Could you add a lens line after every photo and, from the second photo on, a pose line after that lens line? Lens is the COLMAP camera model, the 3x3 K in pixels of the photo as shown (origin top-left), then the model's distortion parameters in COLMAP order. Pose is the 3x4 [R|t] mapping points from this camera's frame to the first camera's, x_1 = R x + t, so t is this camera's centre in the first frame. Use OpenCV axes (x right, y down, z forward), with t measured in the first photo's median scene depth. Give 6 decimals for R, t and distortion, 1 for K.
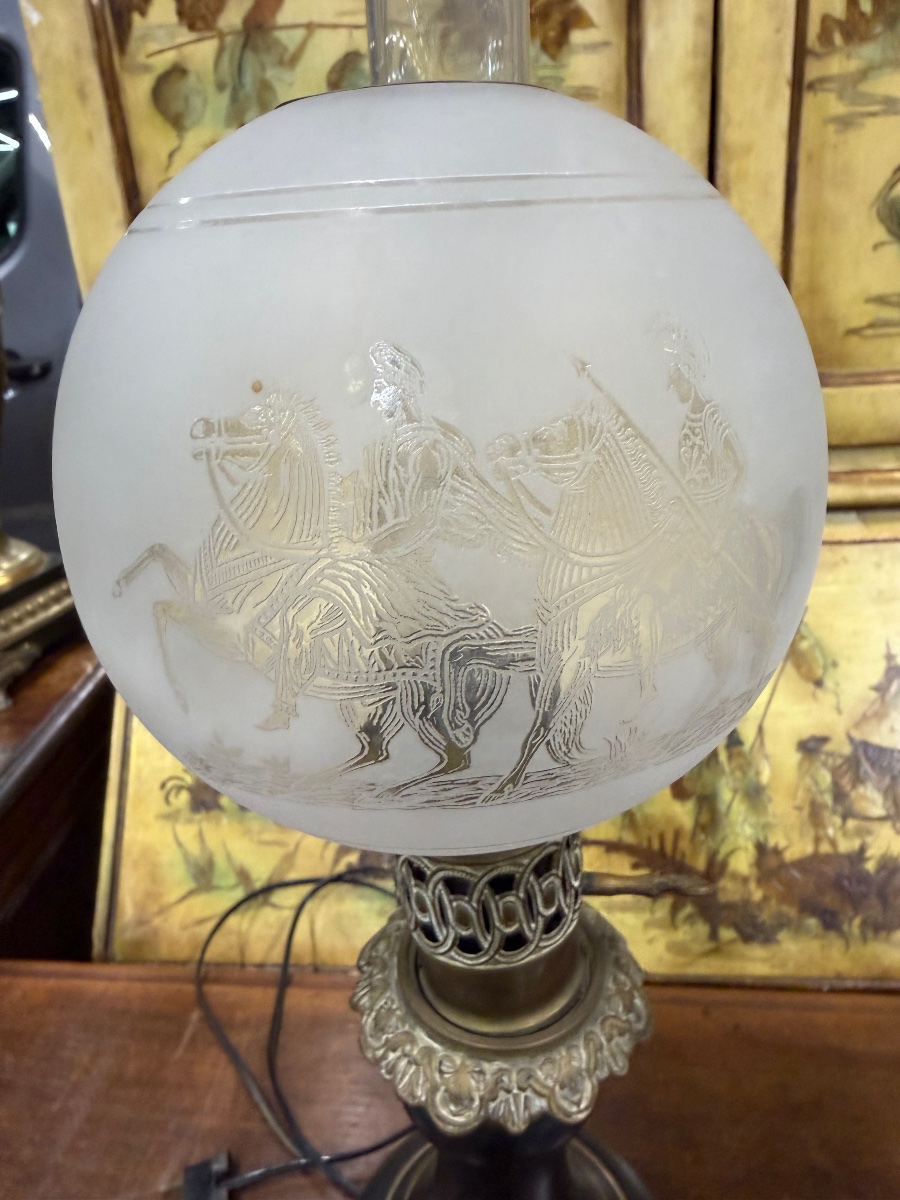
lens RADIAL K [[858.9, 0, 445.7], [0, 858.9, 542.9], [0, 0, 1]] dist [0.007998, -0.027378]
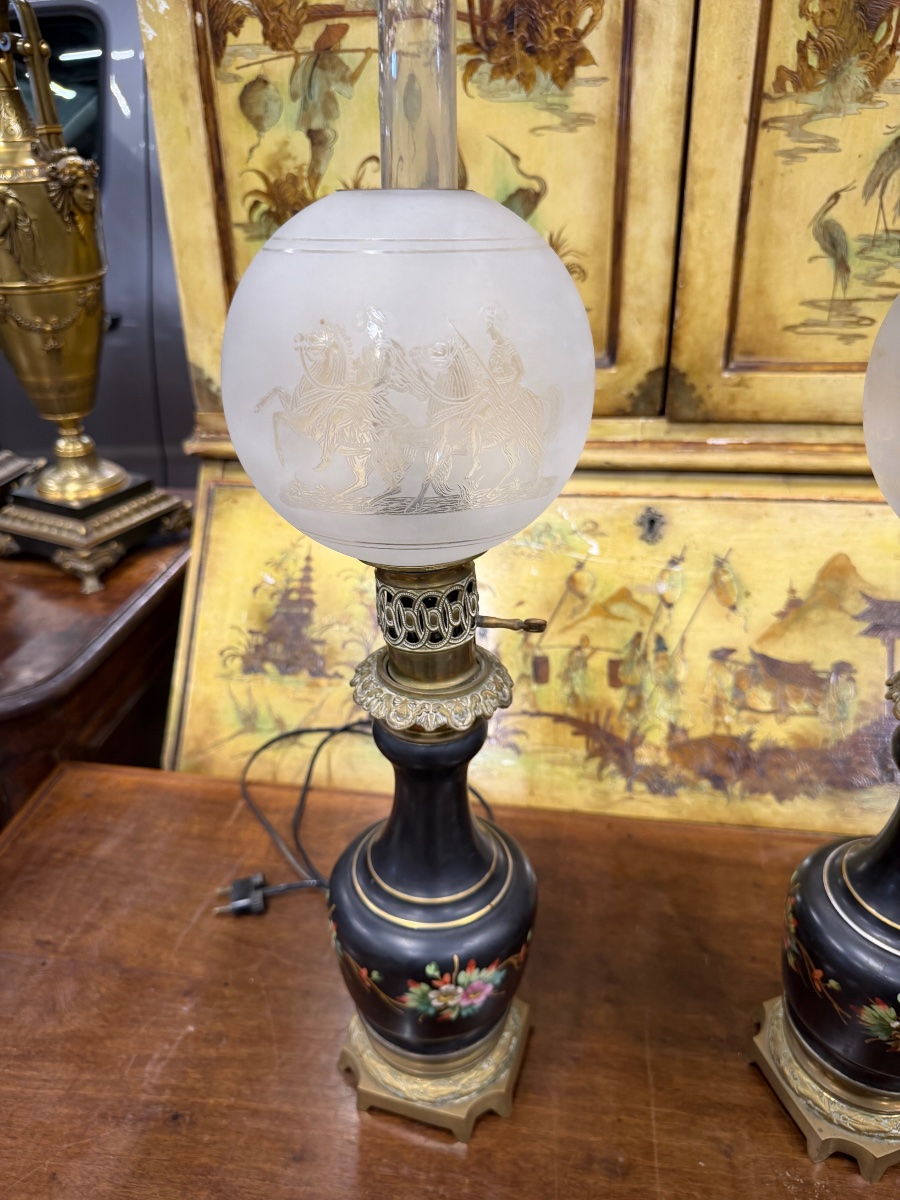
lens RADIAL K [[858.9, 0, 446.6], [0, 858.9, 605.7], [0, 0, 1]] dist [0.007998, -0.027378]
pose [[0.996782, 0.072320, -0.034574, 0.056190], [-0.068900, 0.993414, 0.091555, 0.075222], [0.040968, -0.088878, 0.995200, -0.303017]]
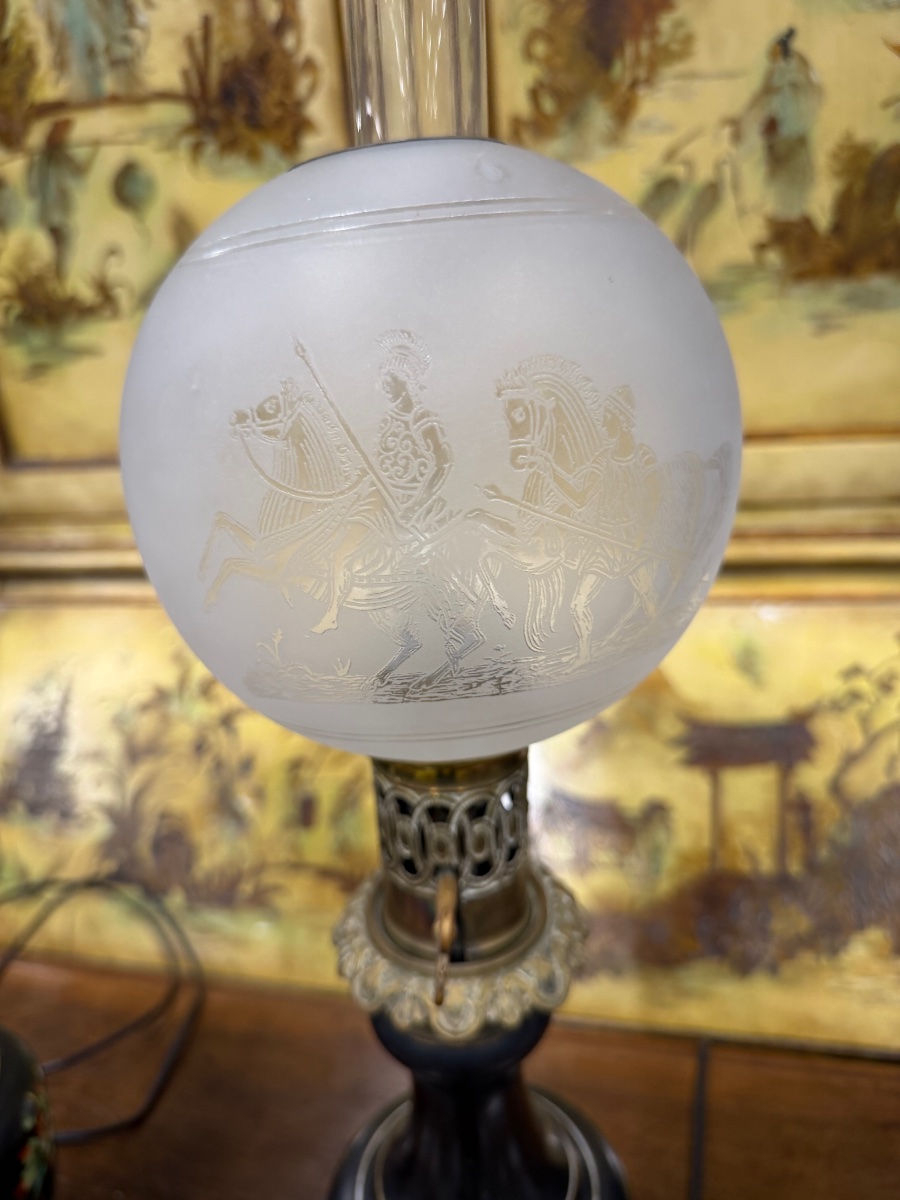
lens RADIAL K [[896.4, 0, 456.3], [0, 896.4, 584.7], [0, 0, 1]] dist [-0.044099, -0.001512]
pose [[0.990472, 0.033797, -0.133503, 0.505962], [-0.037359, 0.999007, -0.024262, 0.011204], [0.132550, 0.029018, 0.990751, -0.103936]]
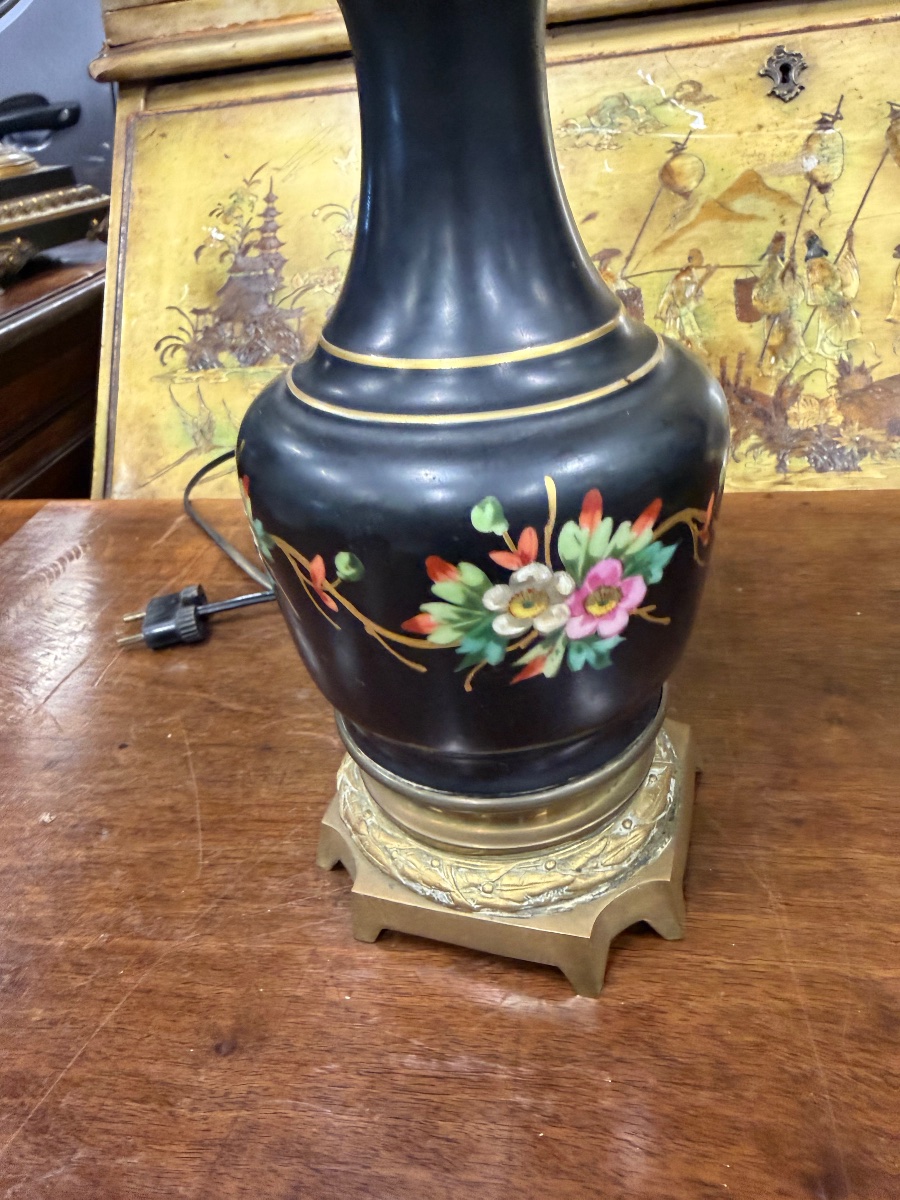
lens RADIAL K [[858.9, 0, 444.4], [0, 858.9, 546.7], [0, 0, 1]] dist [0.007998, -0.027378]
pose [[0.996477, 0.001117, -0.083861, 0.050286], [0.009385, 0.992146, 0.124732, 0.420032], [0.083342, -0.125079, 0.988640, 0.120580]]
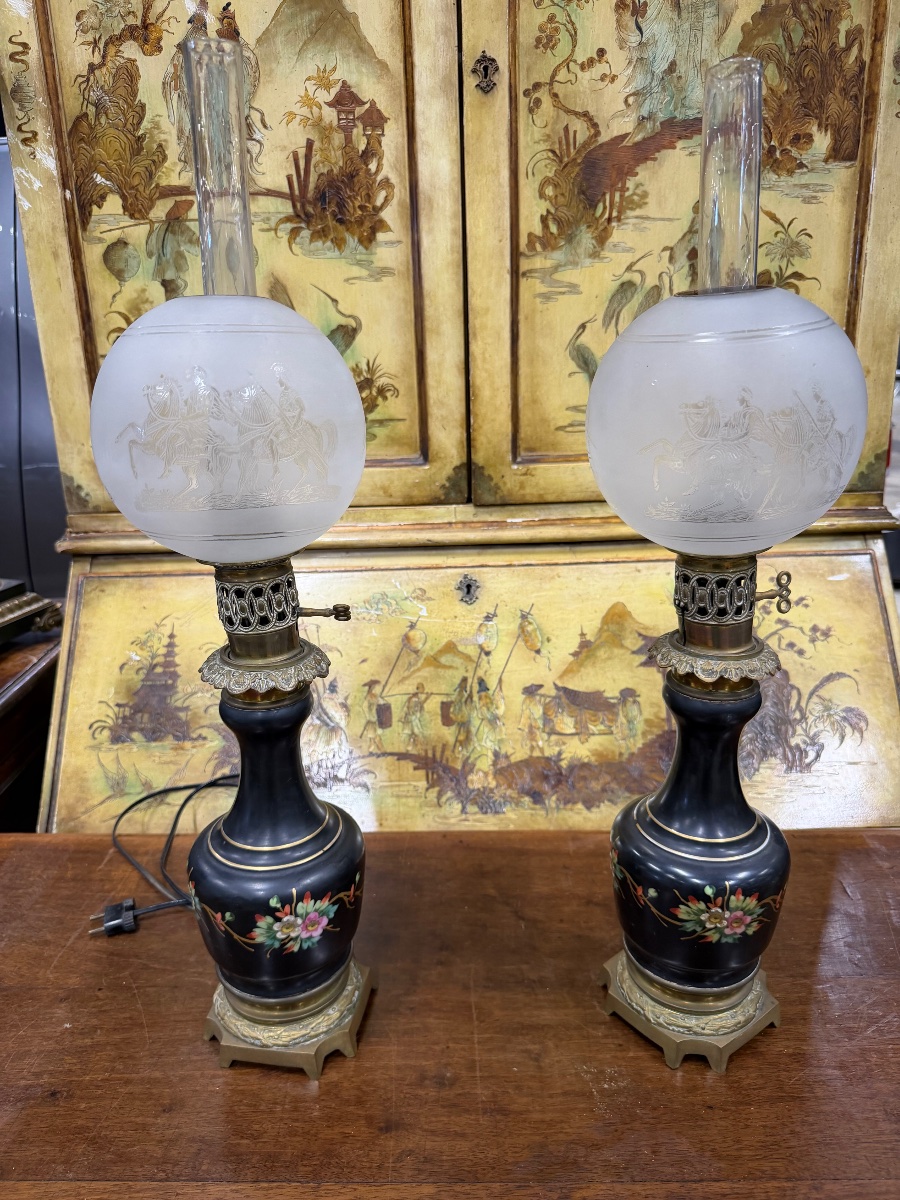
lens RADIAL K [[858.9, 0, 446.2], [0, 858.9, 606.7], [0, 0, 1]] dist [0.007998, -0.027378]
pose [[0.995410, 0.014359, 0.094620, 0.128693], [-0.007340, 0.997223, -0.074110, 0.206029], [-0.095422, 0.073075, 0.992751, -0.529908]]
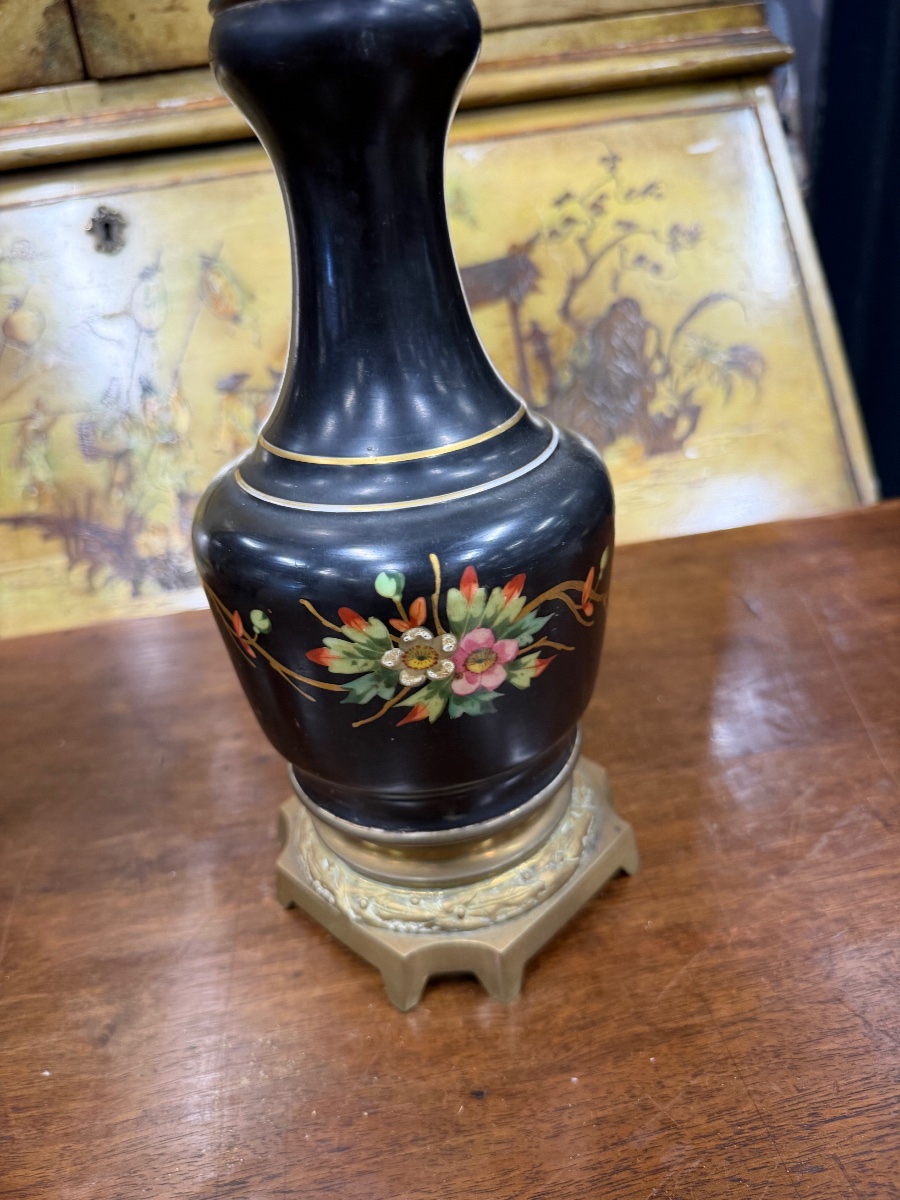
lens RADIAL K [[858.9, 0, 443.6], [0, 858.9, 612.8], [0, 0, 1]] dist [0.007998, -0.027378]
pose [[0.971303, -0.149222, 0.185210, 0.448998], [0.129097, 0.984777, 0.116401, 0.407703], [-0.199760, -0.089151, 0.975781, 0.034064]]
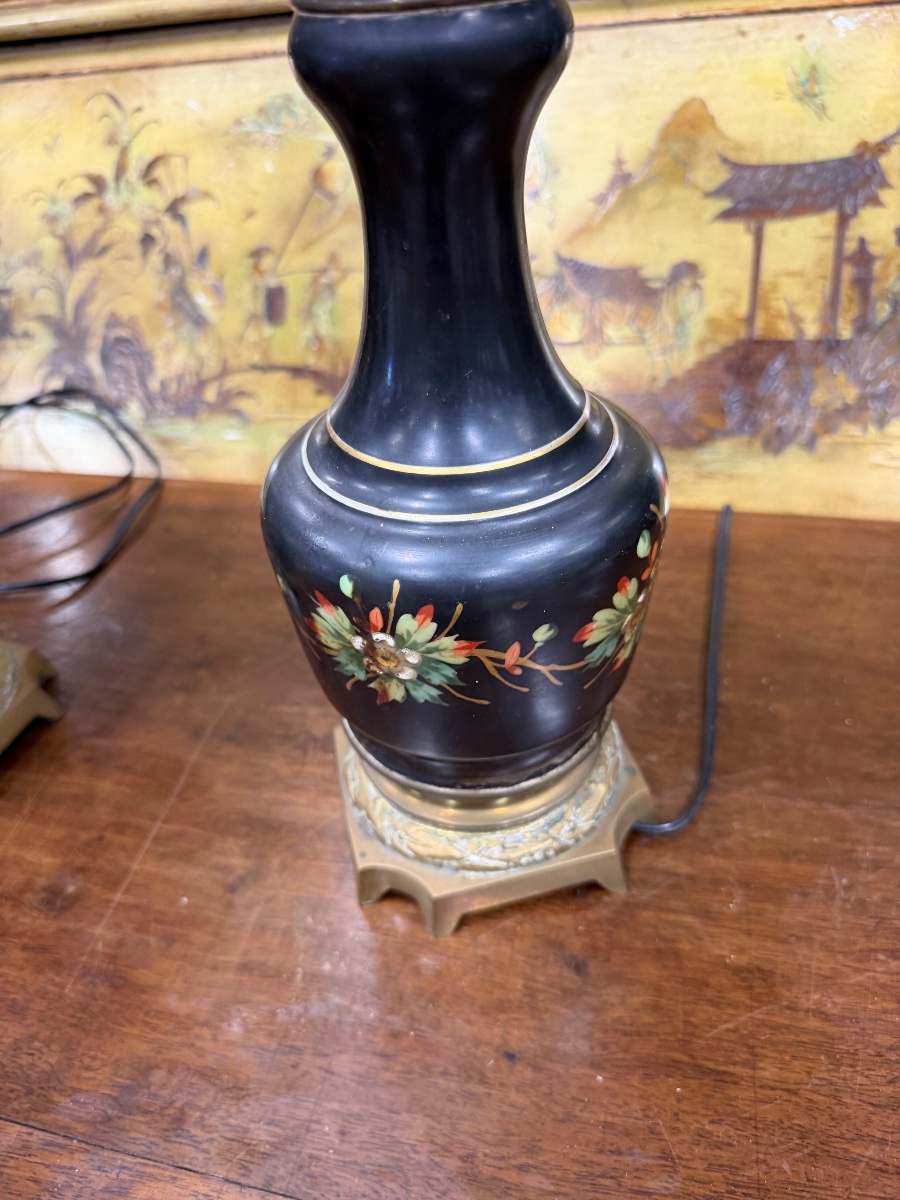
lens RADIAL K [[858.9, 0, 461.6], [0, 858.9, 621.0], [0, 0, 1]] dist [0.007998, -0.027378]
pose [[0.990465, 0.073863, -0.116287, 0.513637], [-0.037489, 0.956774, 0.288407, 0.341367], [0.132563, -0.281298, 0.950420, 0.043383]]
